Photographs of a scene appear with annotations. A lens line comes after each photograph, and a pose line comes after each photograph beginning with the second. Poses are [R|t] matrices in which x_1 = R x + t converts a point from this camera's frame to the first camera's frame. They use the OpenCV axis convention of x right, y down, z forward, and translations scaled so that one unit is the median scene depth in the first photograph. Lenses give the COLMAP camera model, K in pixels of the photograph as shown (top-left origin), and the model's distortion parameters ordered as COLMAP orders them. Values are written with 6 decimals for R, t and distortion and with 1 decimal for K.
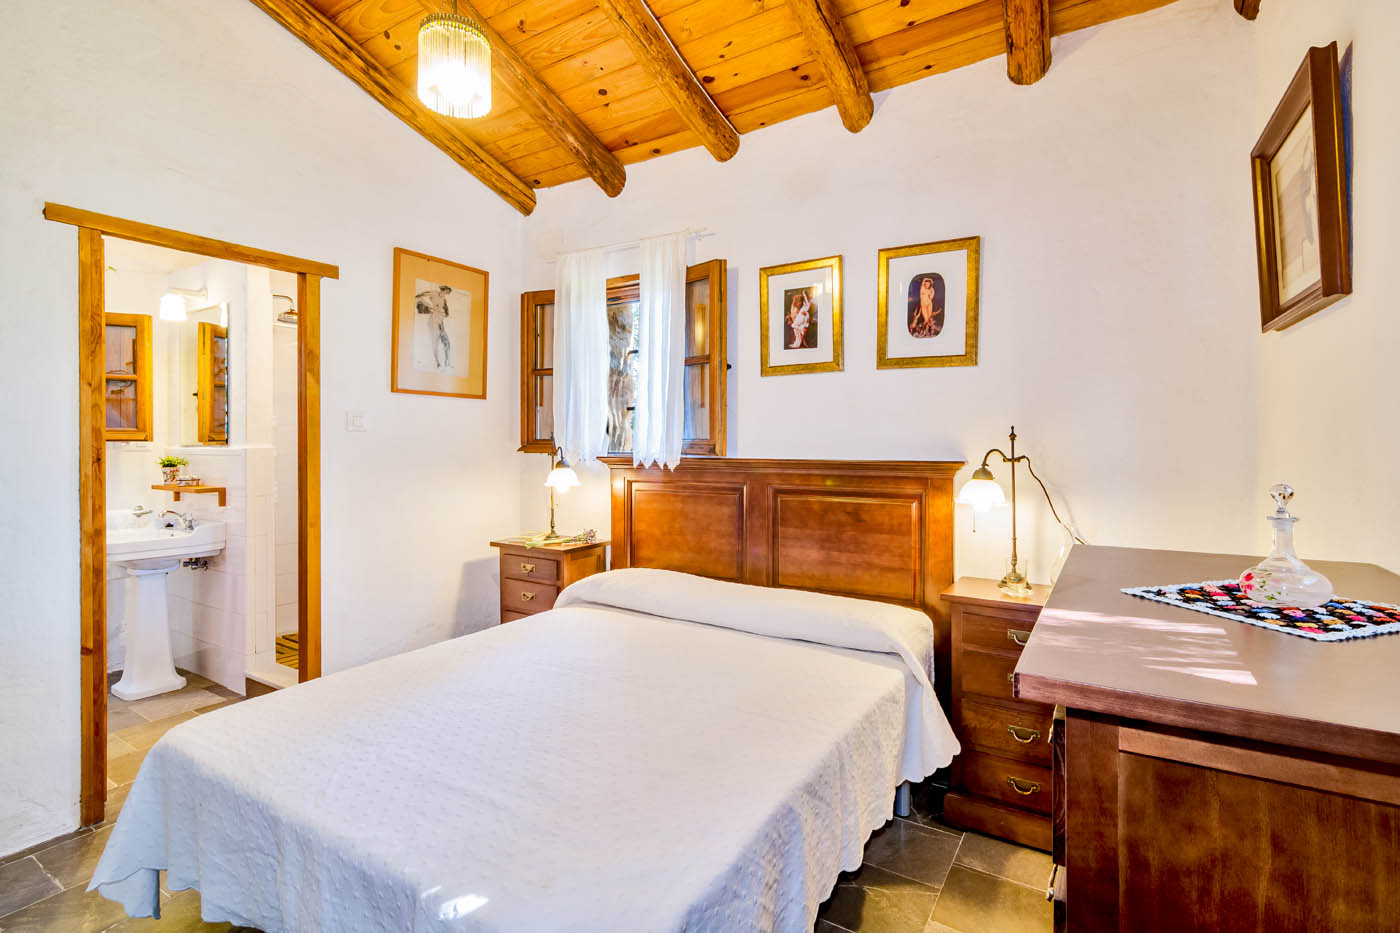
lens RADIAL K [[657.6, 0, 696.1], [0, 657.6, 447.4], [0, 0, 1]] dist [0.000398, -0.000020]
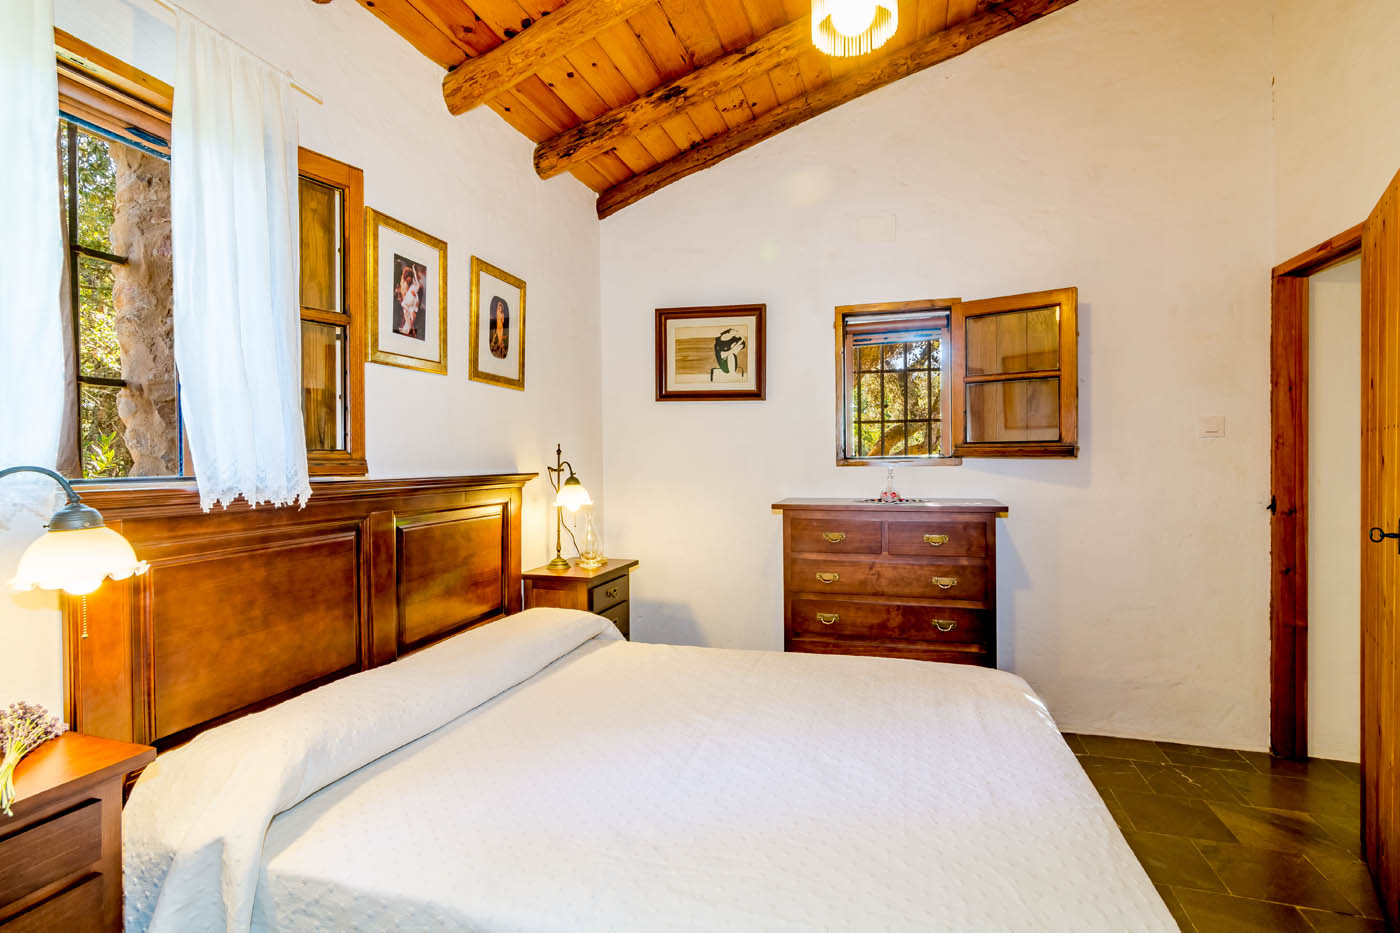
lens RADIAL K [[643.2, 0, 700.0], [0, 643.2, 466.5], [0, 0, 1]] dist [0.000993, 0.000028]
pose [[-0.234740, -0.011564, 0.971989, -0.709911], [0.010304, 0.999843, 0.014384, -0.003058], [-0.972004, 0.013392, -0.234584, 0.894740]]
